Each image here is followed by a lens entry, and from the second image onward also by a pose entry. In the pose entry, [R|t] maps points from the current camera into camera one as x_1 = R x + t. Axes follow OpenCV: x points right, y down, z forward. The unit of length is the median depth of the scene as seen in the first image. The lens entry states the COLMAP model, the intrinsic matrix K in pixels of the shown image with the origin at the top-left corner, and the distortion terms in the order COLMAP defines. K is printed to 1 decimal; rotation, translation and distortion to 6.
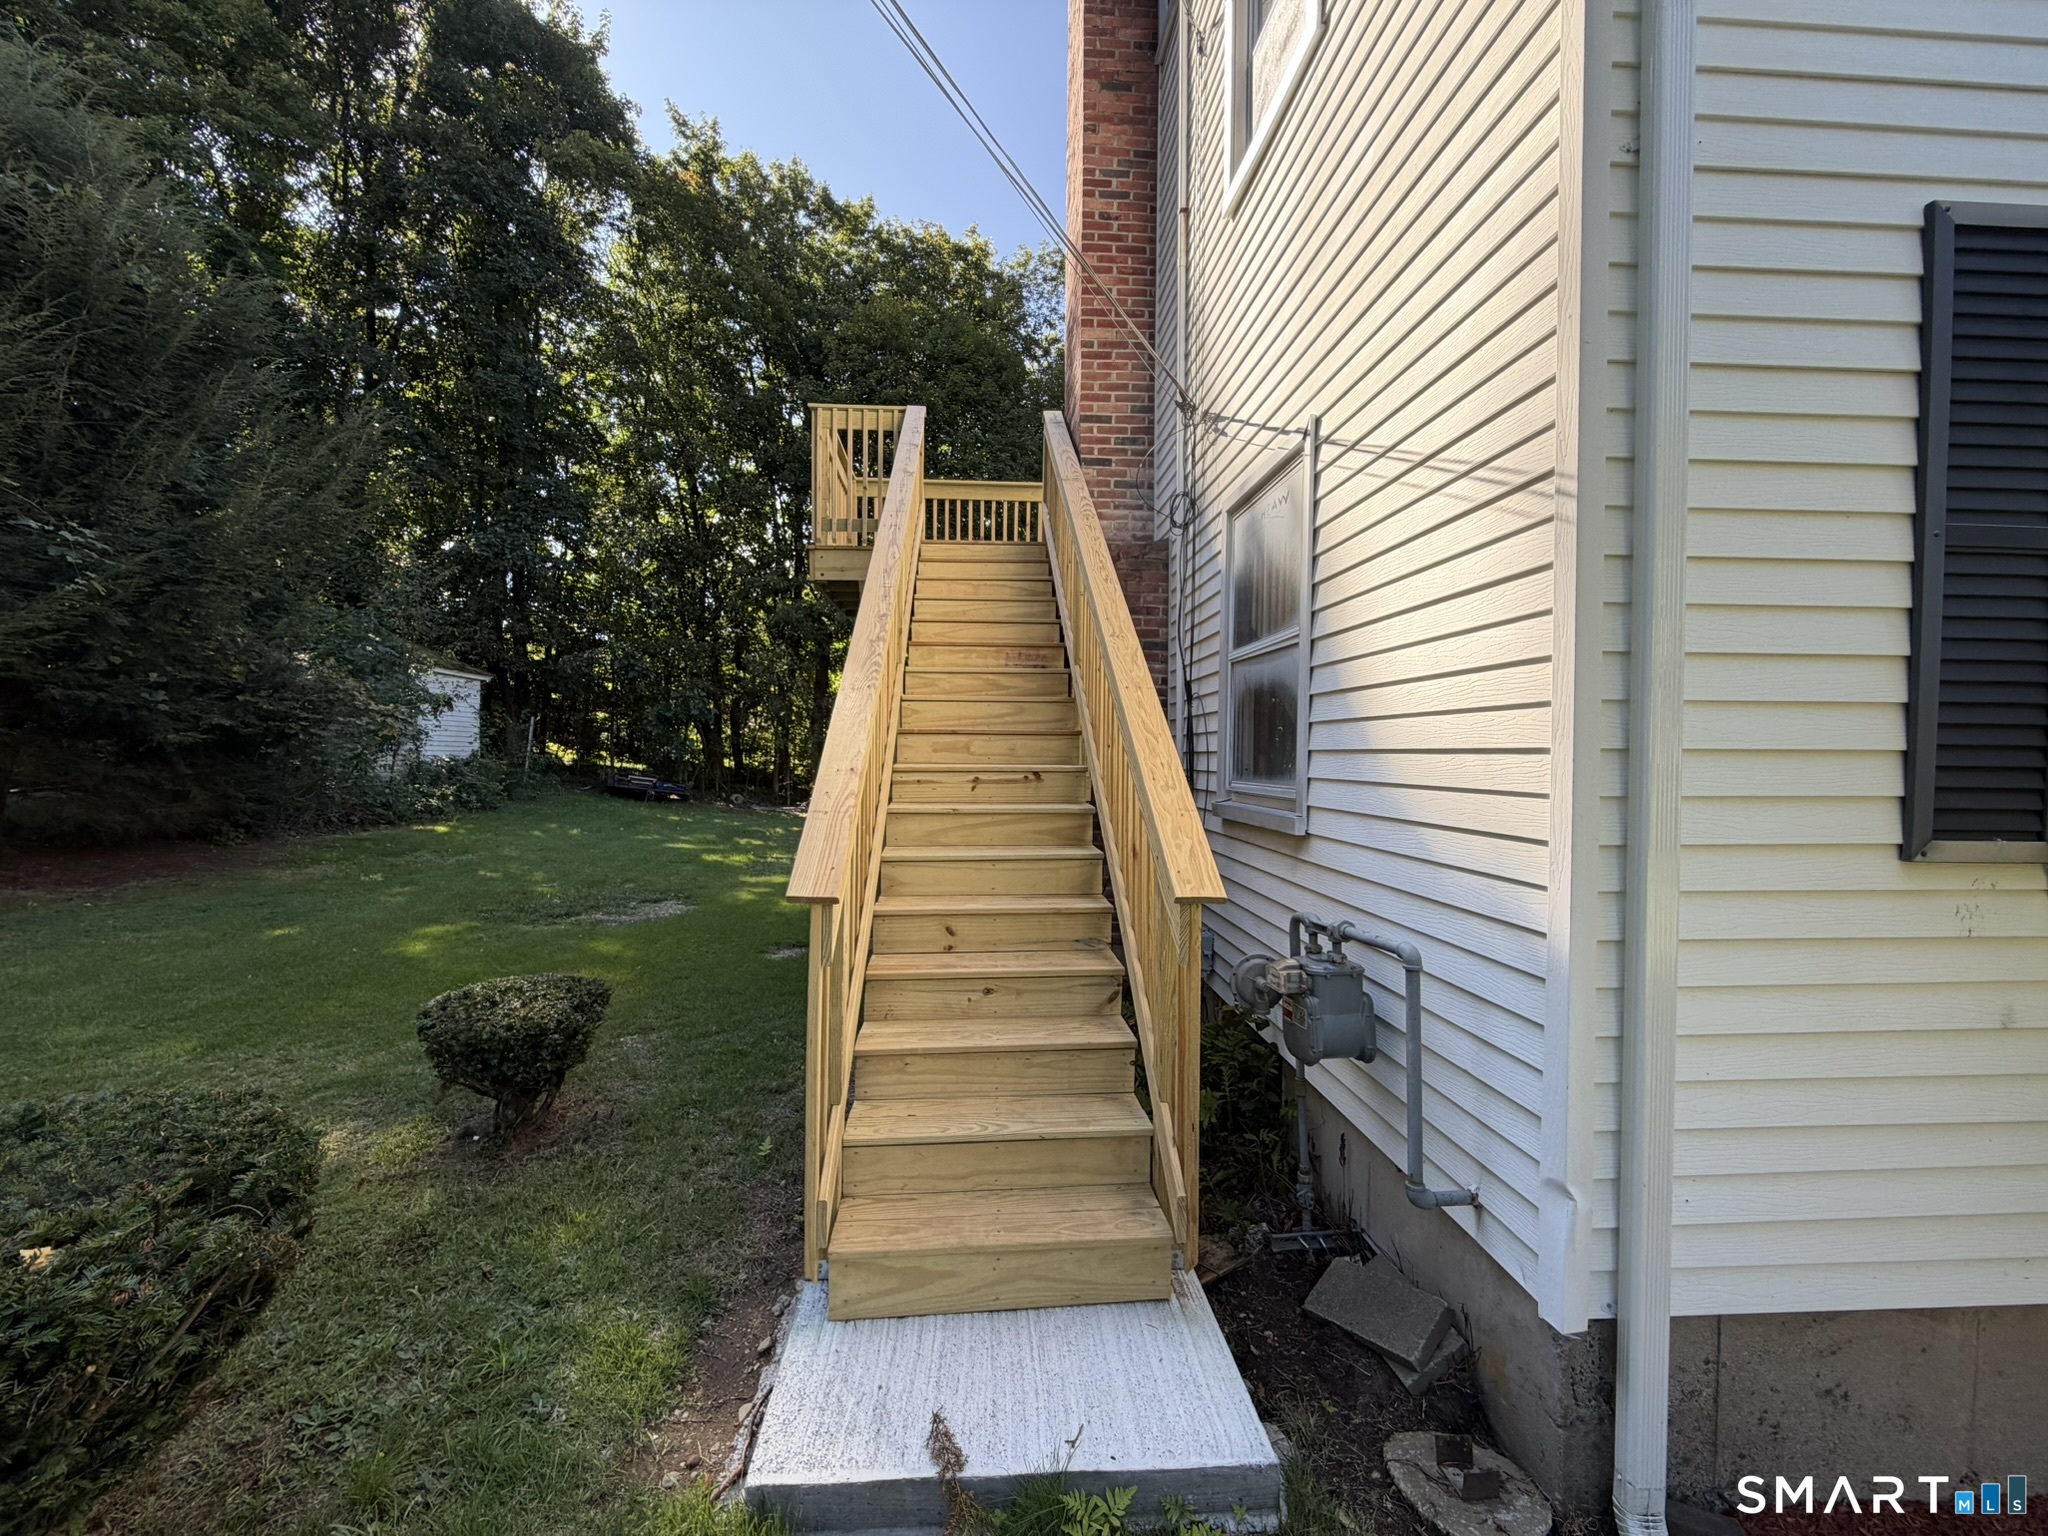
lens RADIAL K [[818.7, 0, 1018.3], [0, 818.7, 765.5], [0, 0, 1]] dist [-0.000723, 0.000105]
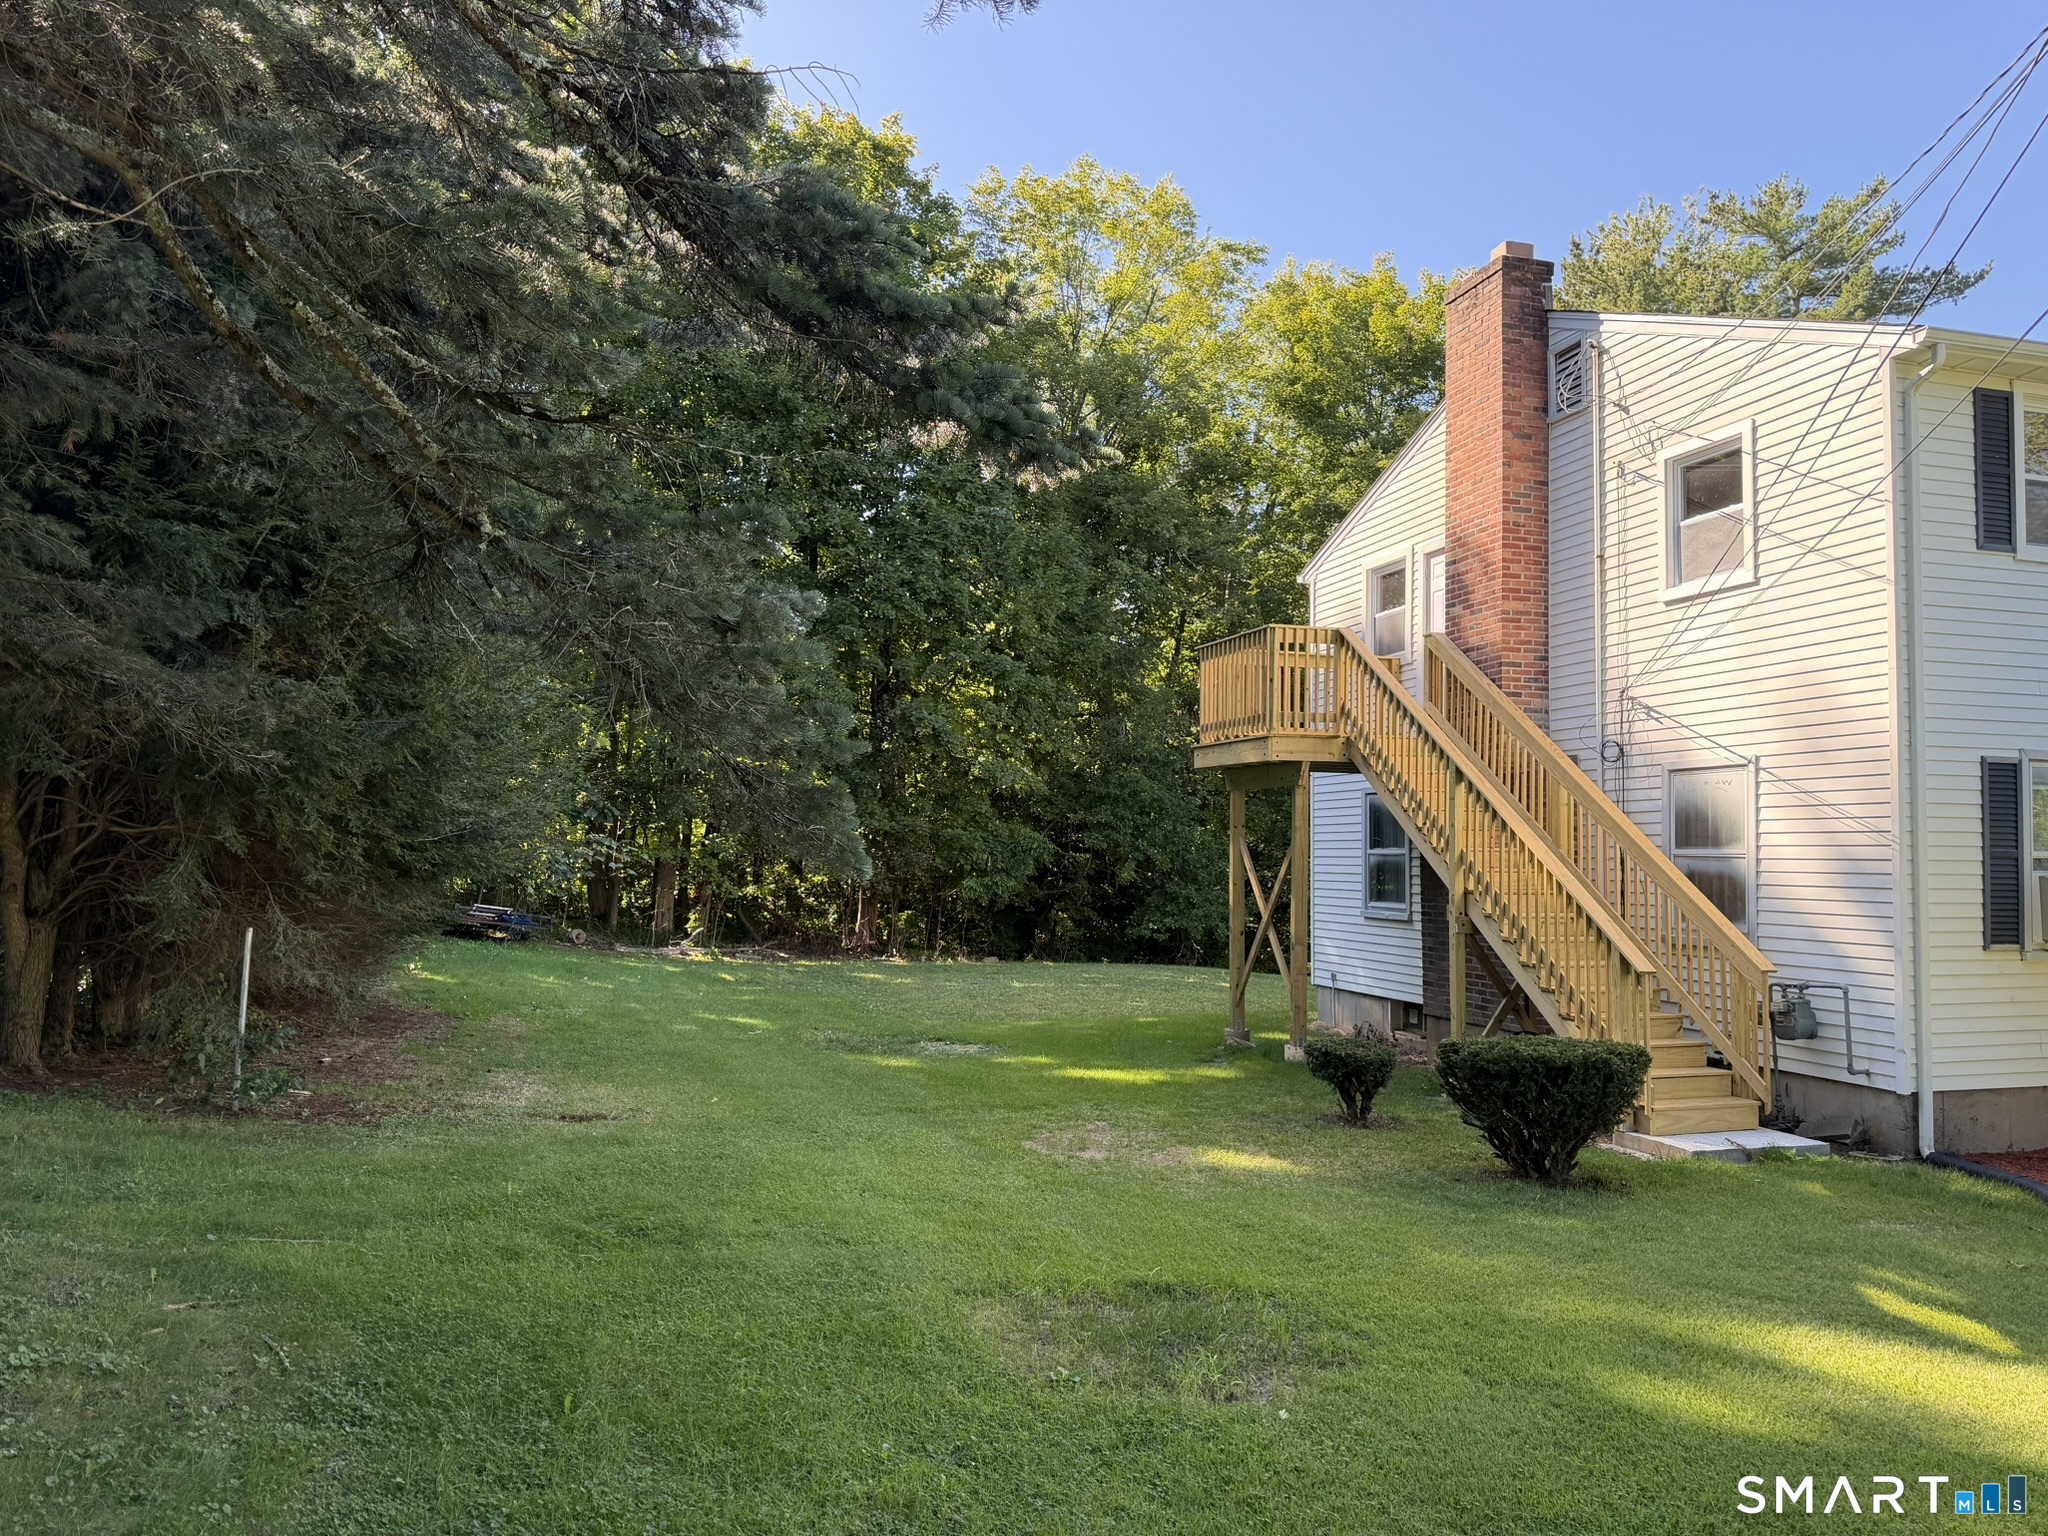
lens RADIAL K [[1435.3, 0, 1023.3], [0, 1435.3, 801.8], [0, 0, 1]] dist [0.059720, -0.072042]
pose [[0.975610, 0.006010, 0.219430, -1.287444], [0.004098, 0.998952, -0.045582, -0.073924], [-0.219474, 0.045370, 0.974563, -1.254172]]
